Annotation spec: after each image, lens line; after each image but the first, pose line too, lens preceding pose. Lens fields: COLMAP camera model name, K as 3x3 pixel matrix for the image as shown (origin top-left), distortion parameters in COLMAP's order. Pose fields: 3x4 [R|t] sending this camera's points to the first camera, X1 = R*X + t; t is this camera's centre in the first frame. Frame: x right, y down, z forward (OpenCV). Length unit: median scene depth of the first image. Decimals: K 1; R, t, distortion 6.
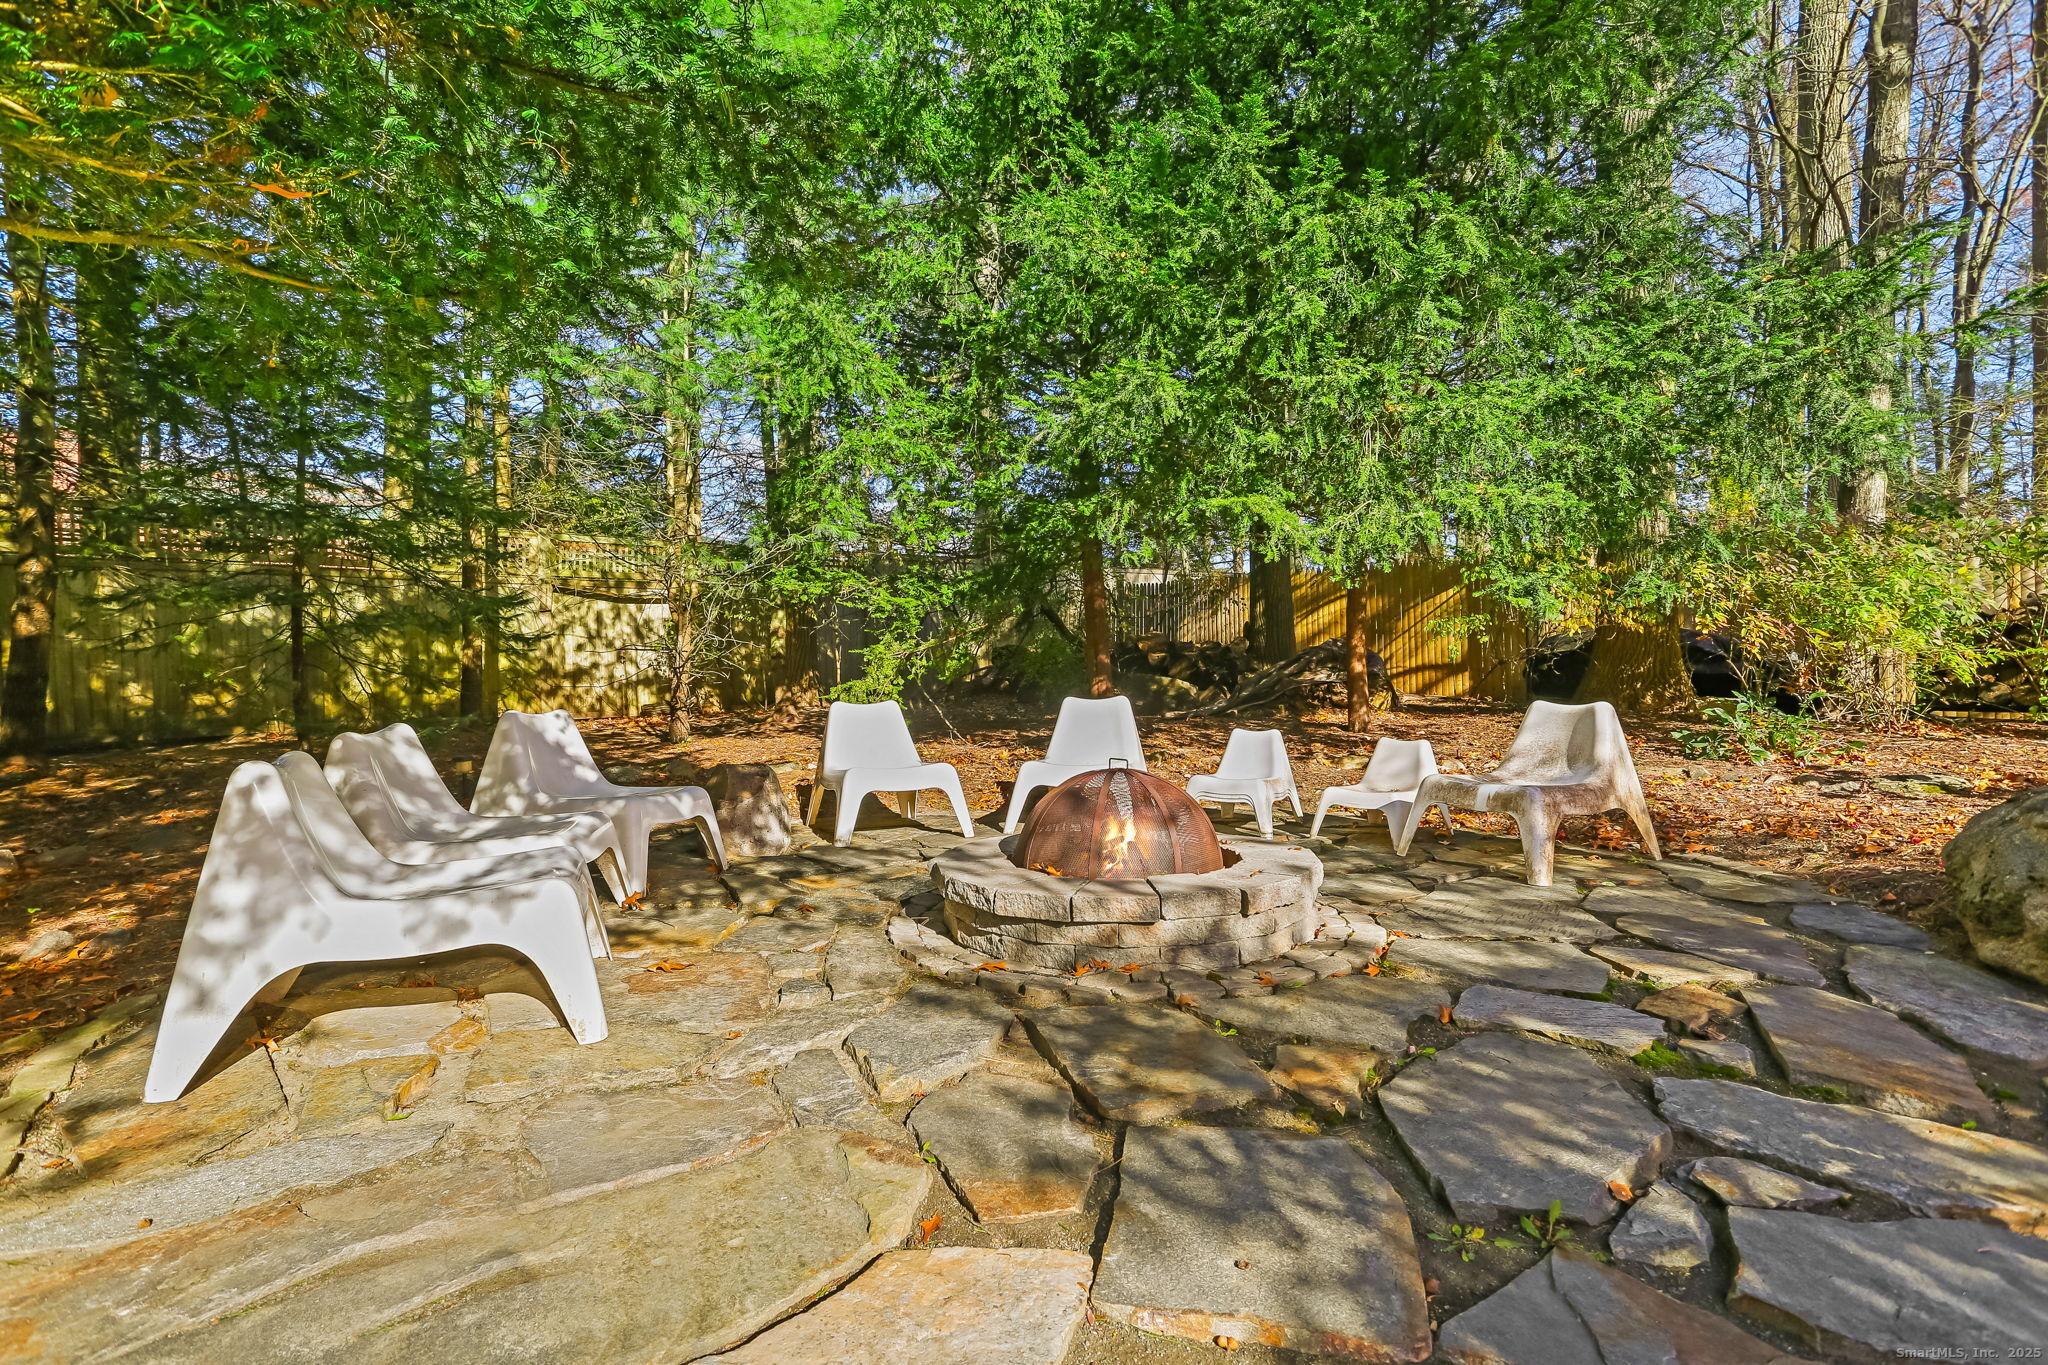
lens RADIAL K [[990.1, 0, 1022.3], [0, 990.1, 682.9], [0, 0, 1]] dist [-0.026296, 0.016493]
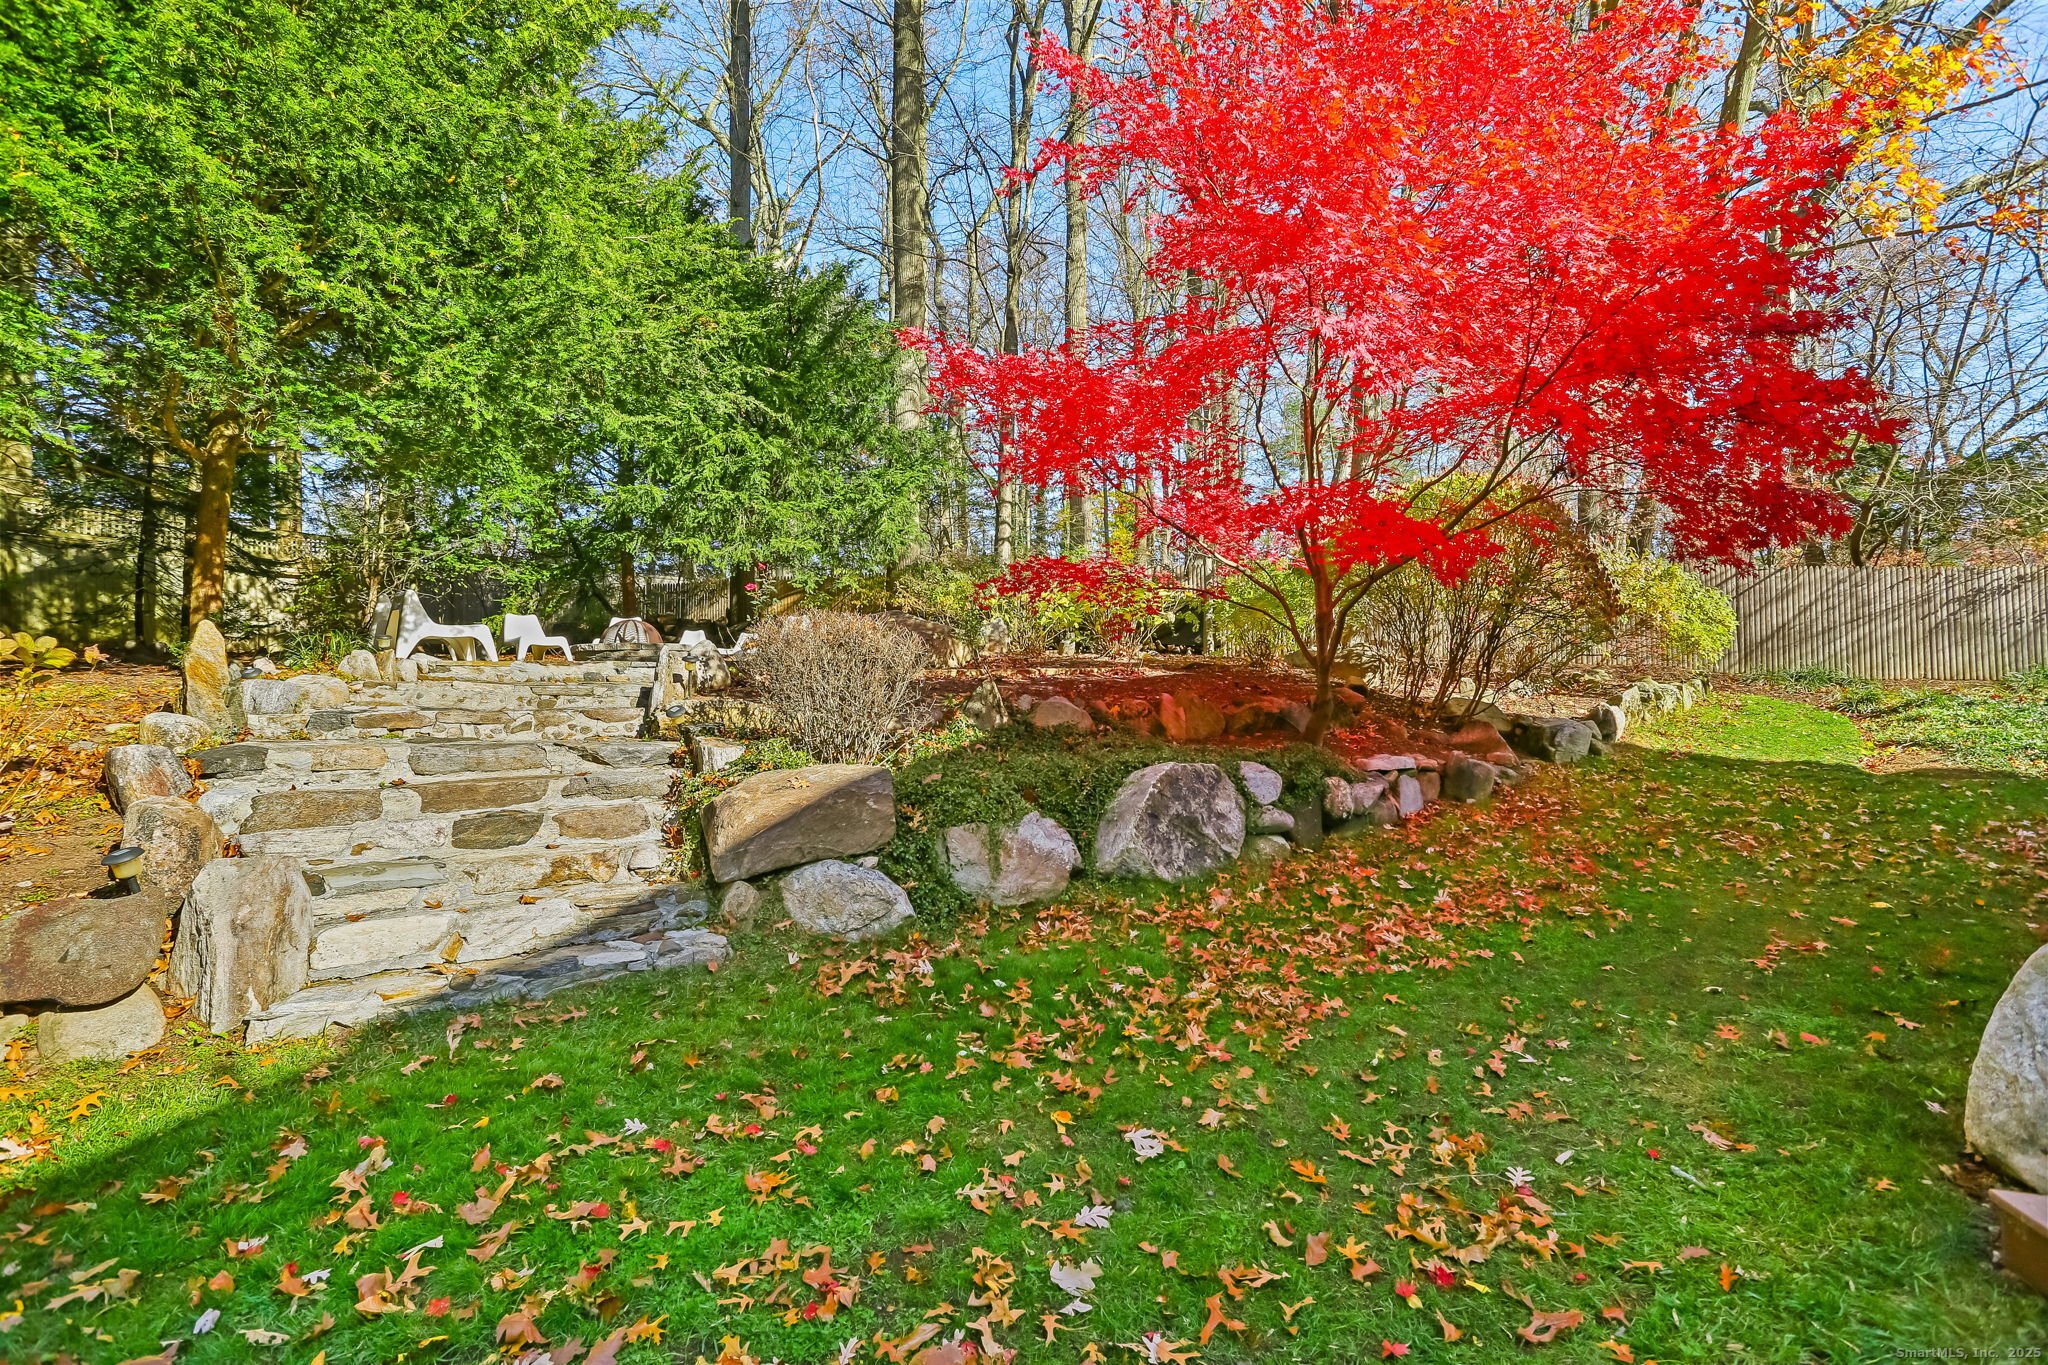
lens RADIAL K [[990.1, 0, 1019.7], [0, 990.1, 685.9], [0, 0, 1]] dist [-0.026296, 0.016493]
pose [[0.902630, 0.012687, 0.430230, -0.044041], [-0.002424, 0.999699, -0.024393, 0.115864], [-0.430410, 0.020975, 0.902390, -0.758830]]
